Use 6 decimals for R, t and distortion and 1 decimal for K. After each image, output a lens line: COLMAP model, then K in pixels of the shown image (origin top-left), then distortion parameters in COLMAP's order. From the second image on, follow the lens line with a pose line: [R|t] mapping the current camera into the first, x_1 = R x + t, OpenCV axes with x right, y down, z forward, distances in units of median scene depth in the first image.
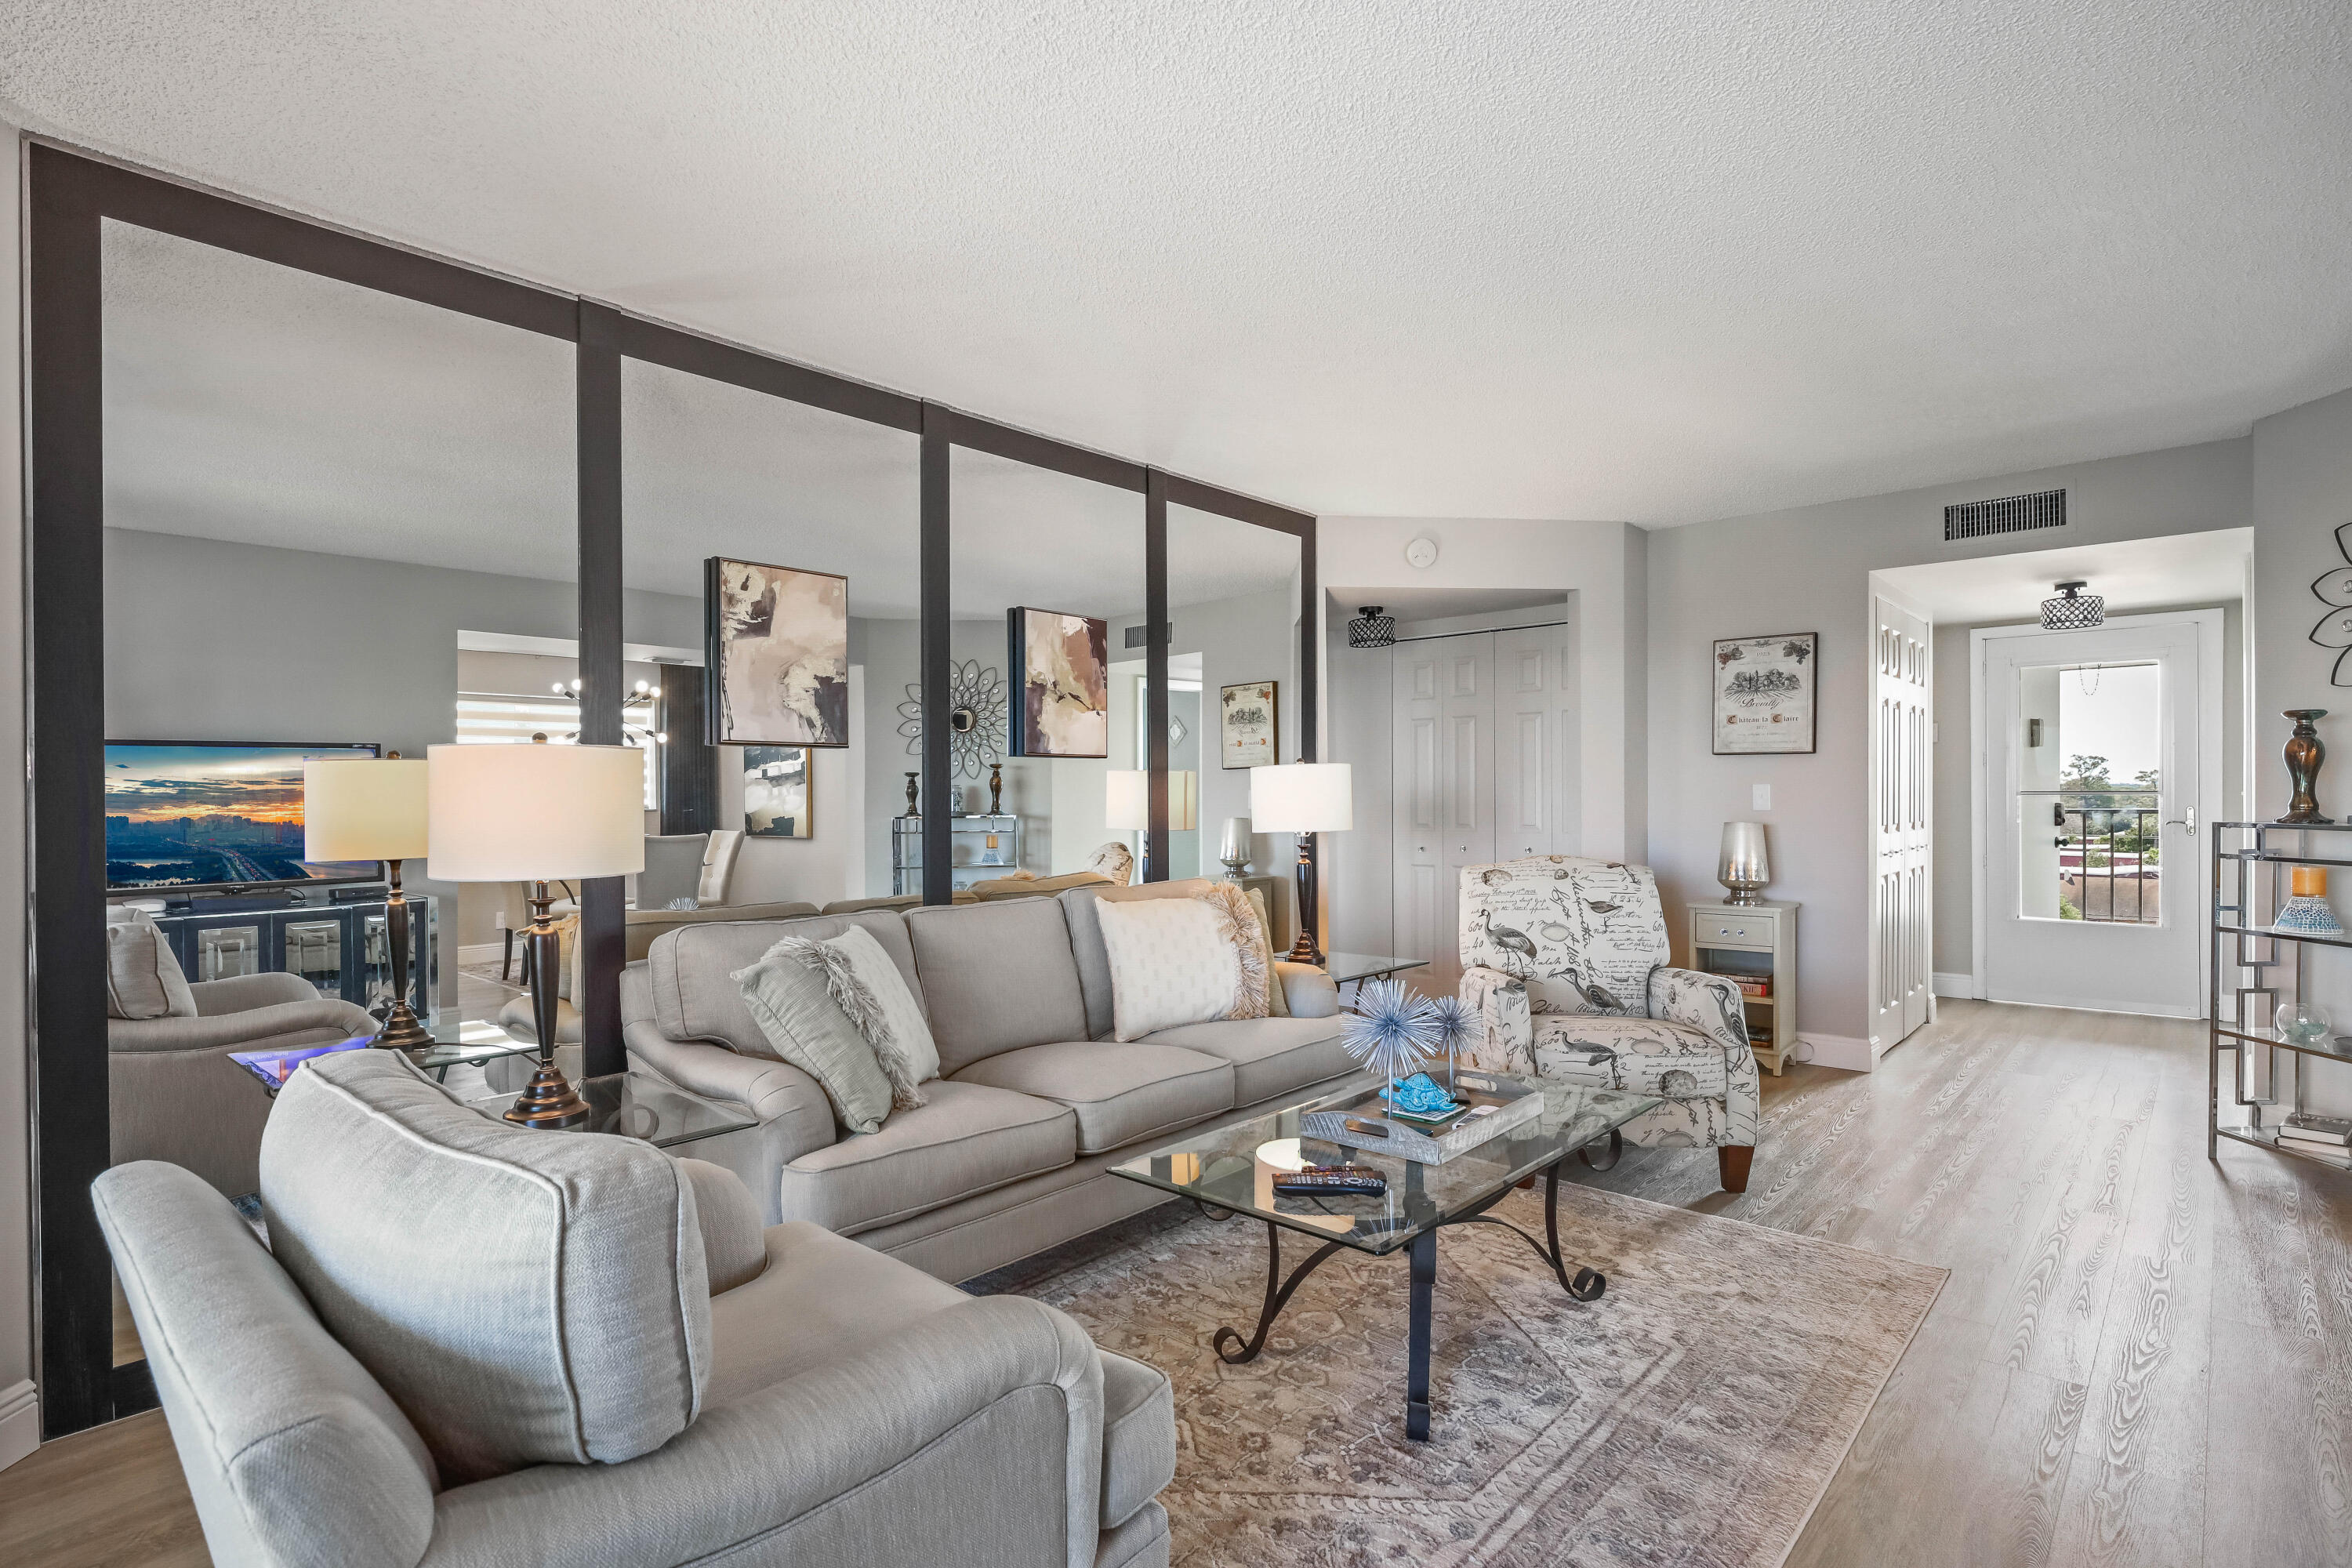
lens RADIAL K [[1157.1, 0, 1160.8], [0, 1157.1, 801.1], [0, 0, 1]] dist [0.002843, -0.005041]
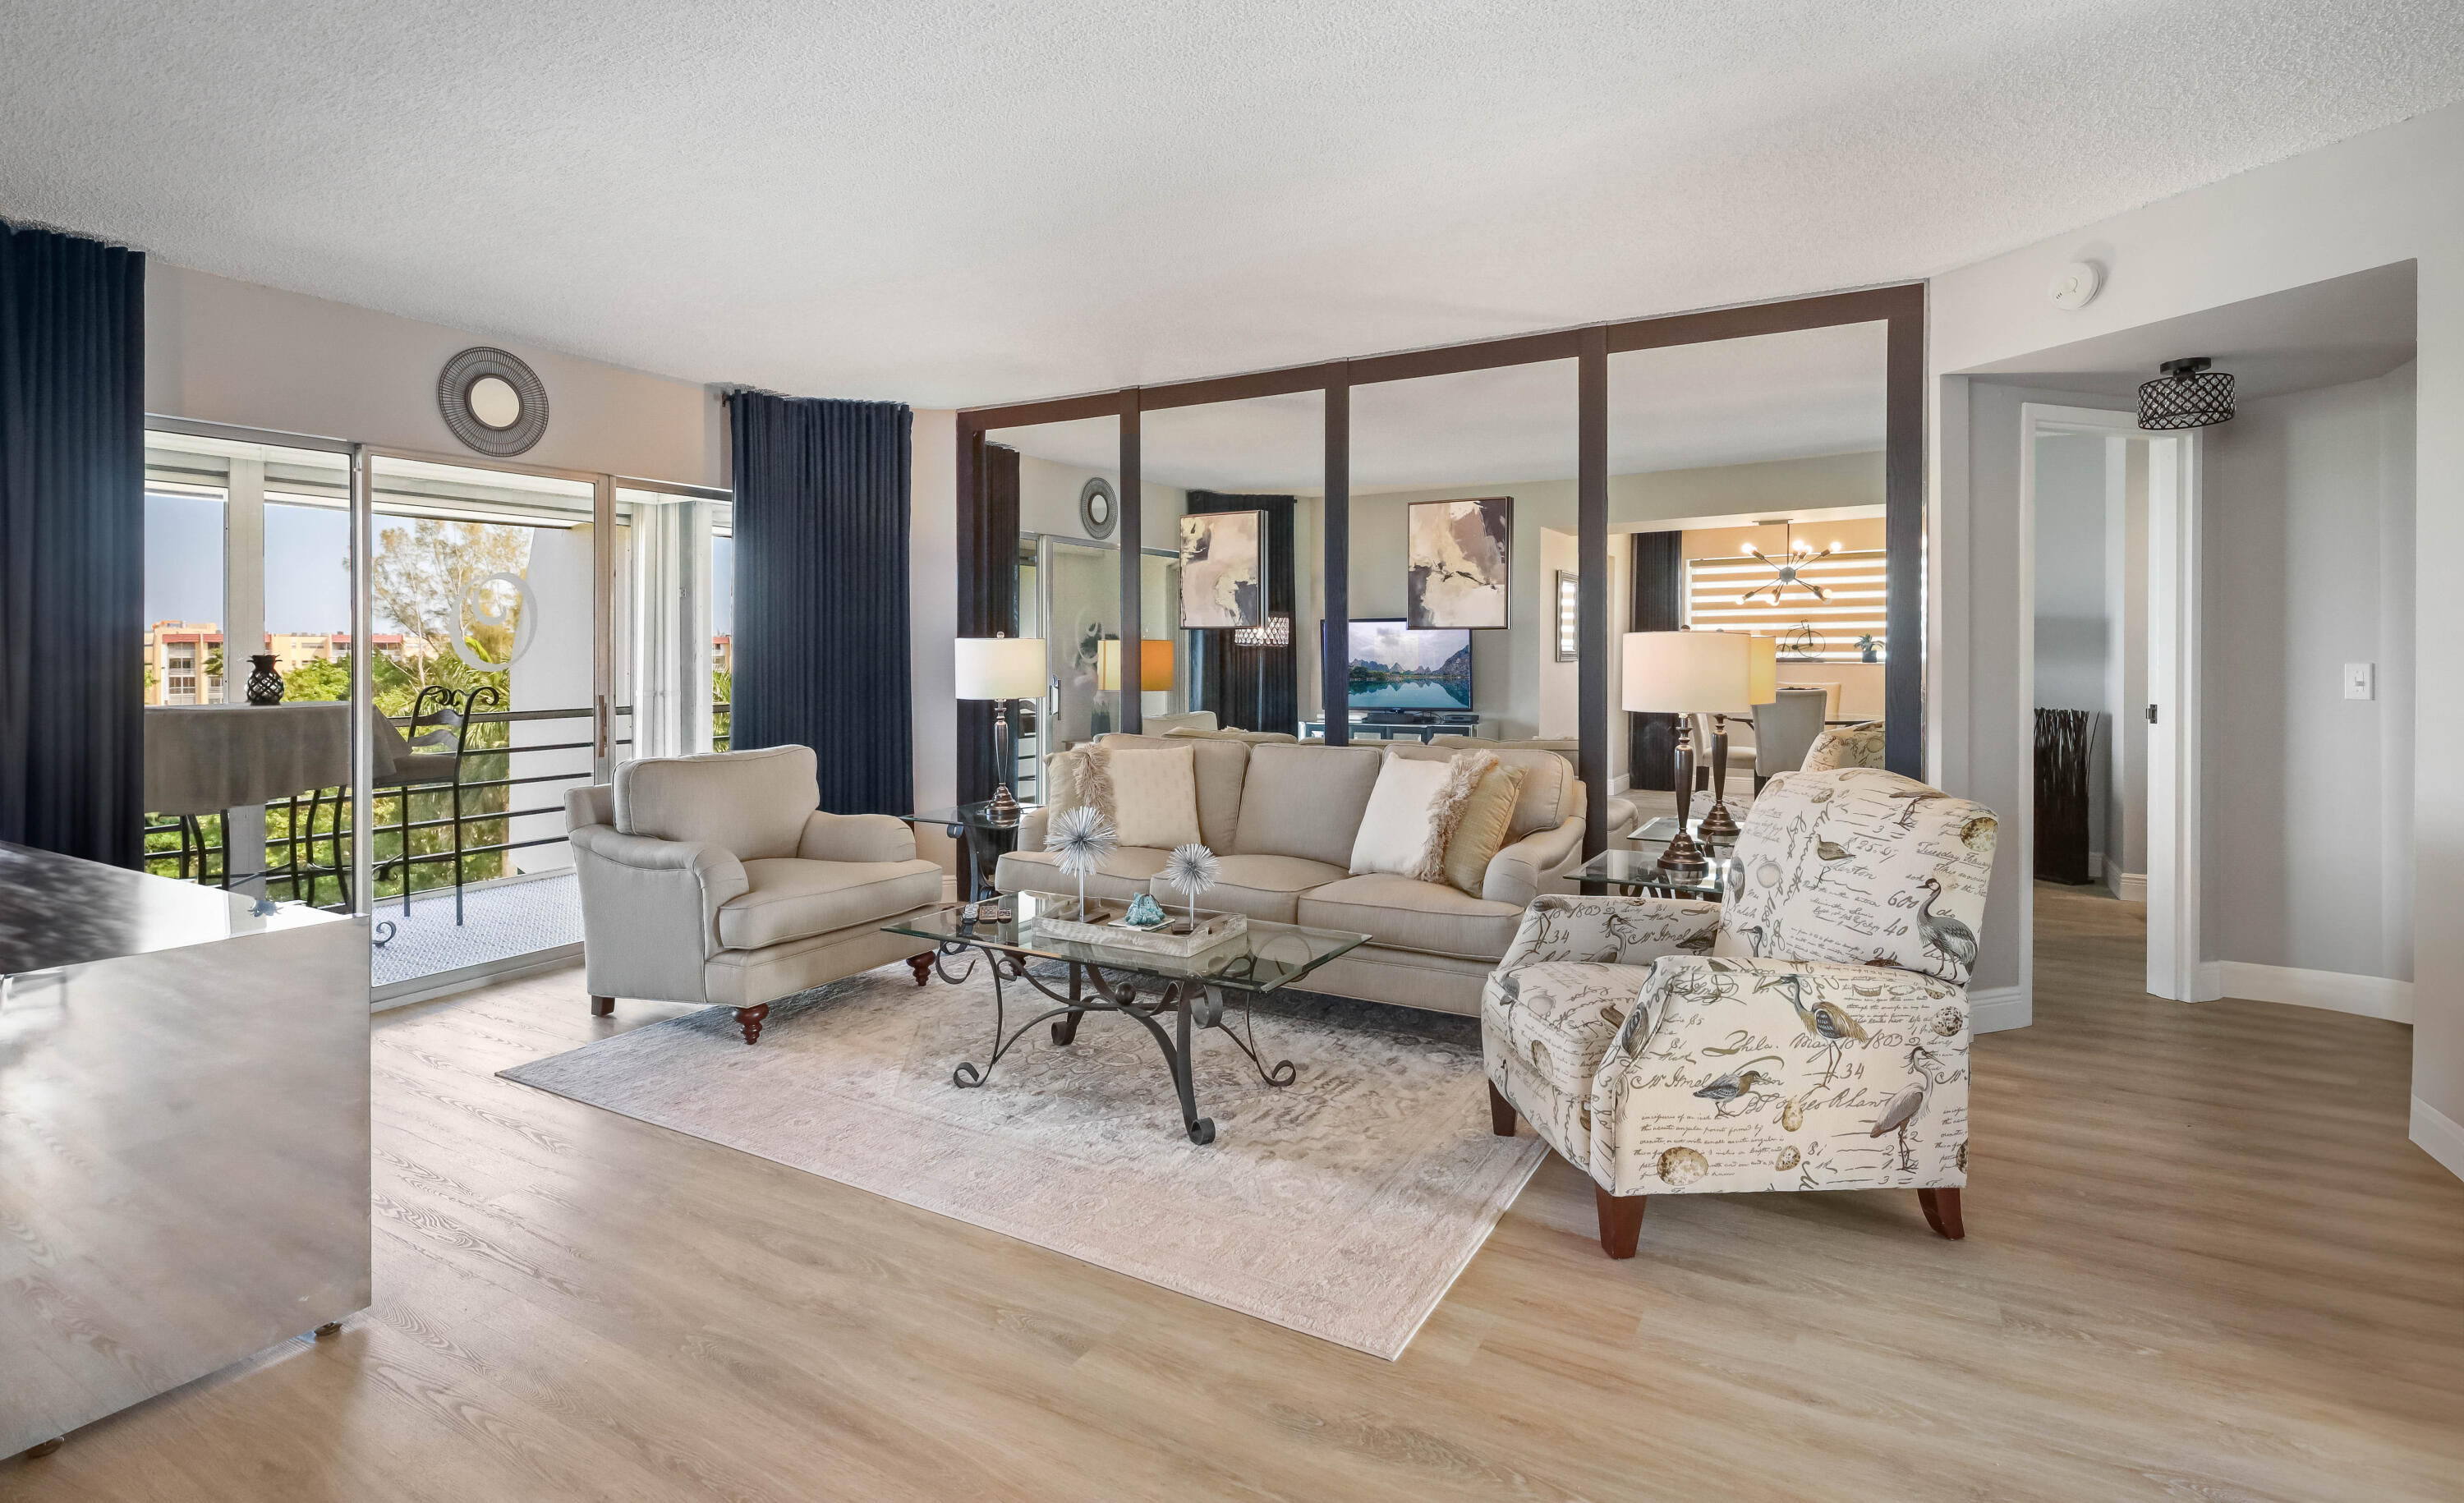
lens RADIAL K [[1193.9, 0, 1229.0], [0, 1193.9, 660.2], [0, 0, 1]] dist [0.001721, -0.003435]
pose [[0.212950, 0.017429, -0.976908, 0.972481], [-0.006438, 0.999844, 0.016435, -0.025238], [0.977042, 0.002790, 0.213029, 0.529401]]
